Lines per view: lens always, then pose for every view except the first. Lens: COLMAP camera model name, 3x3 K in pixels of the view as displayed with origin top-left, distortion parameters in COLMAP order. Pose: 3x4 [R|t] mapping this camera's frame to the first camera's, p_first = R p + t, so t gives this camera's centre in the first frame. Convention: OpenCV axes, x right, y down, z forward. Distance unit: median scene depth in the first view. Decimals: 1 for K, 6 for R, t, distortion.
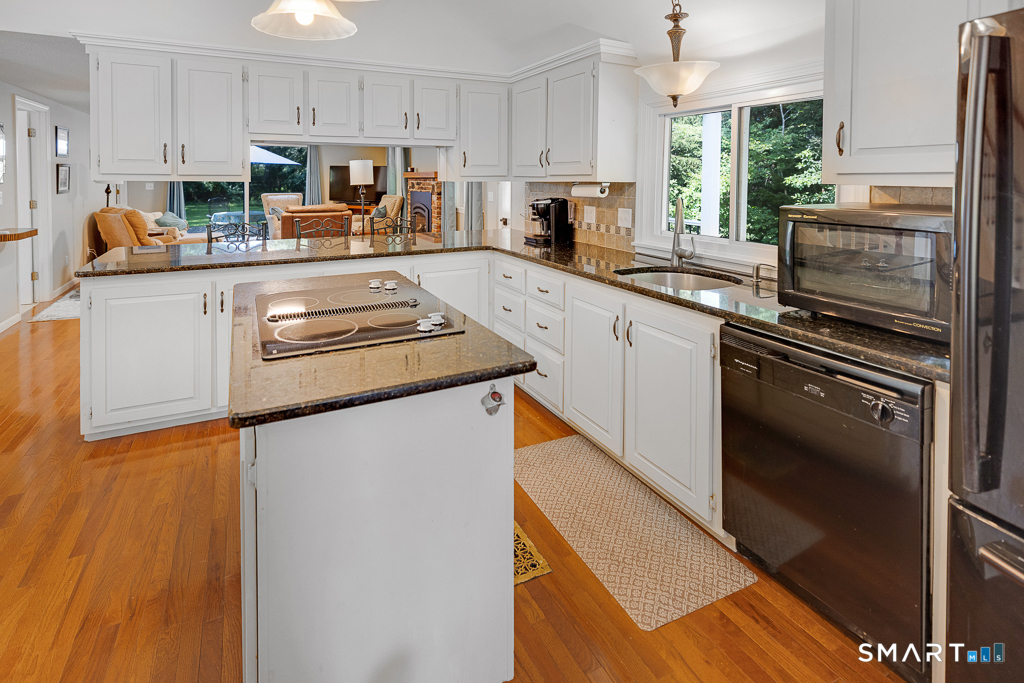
lens RADIAL K [[471.7, 0, 512.0], [0, 471.7, 341.5], [0, 0, 1]] dist [0.001242, 0.000041]
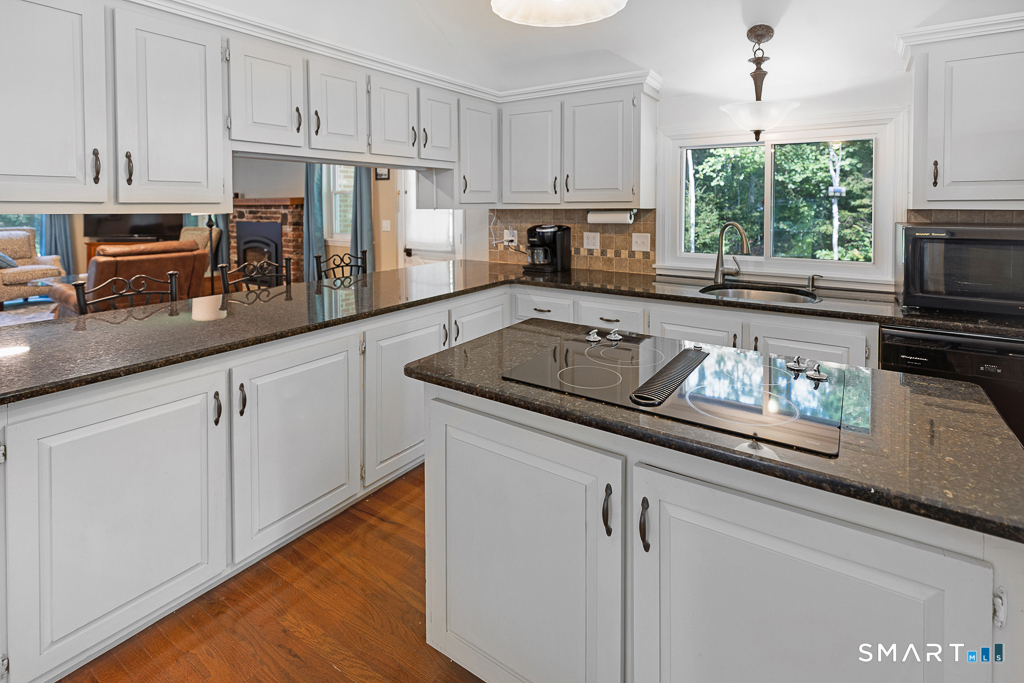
lens RADIAL K [[461.4, 0, 514.6], [0, 461.4, 348.1], [0, 0, 1]] dist [-0.001717, -0.000179]
pose [[0.870559, -0.150871, 0.468364, -0.513299], [0.165262, 0.986194, 0.010501, -0.087807], [-0.463482, 0.068261, 0.883473, 0.243272]]
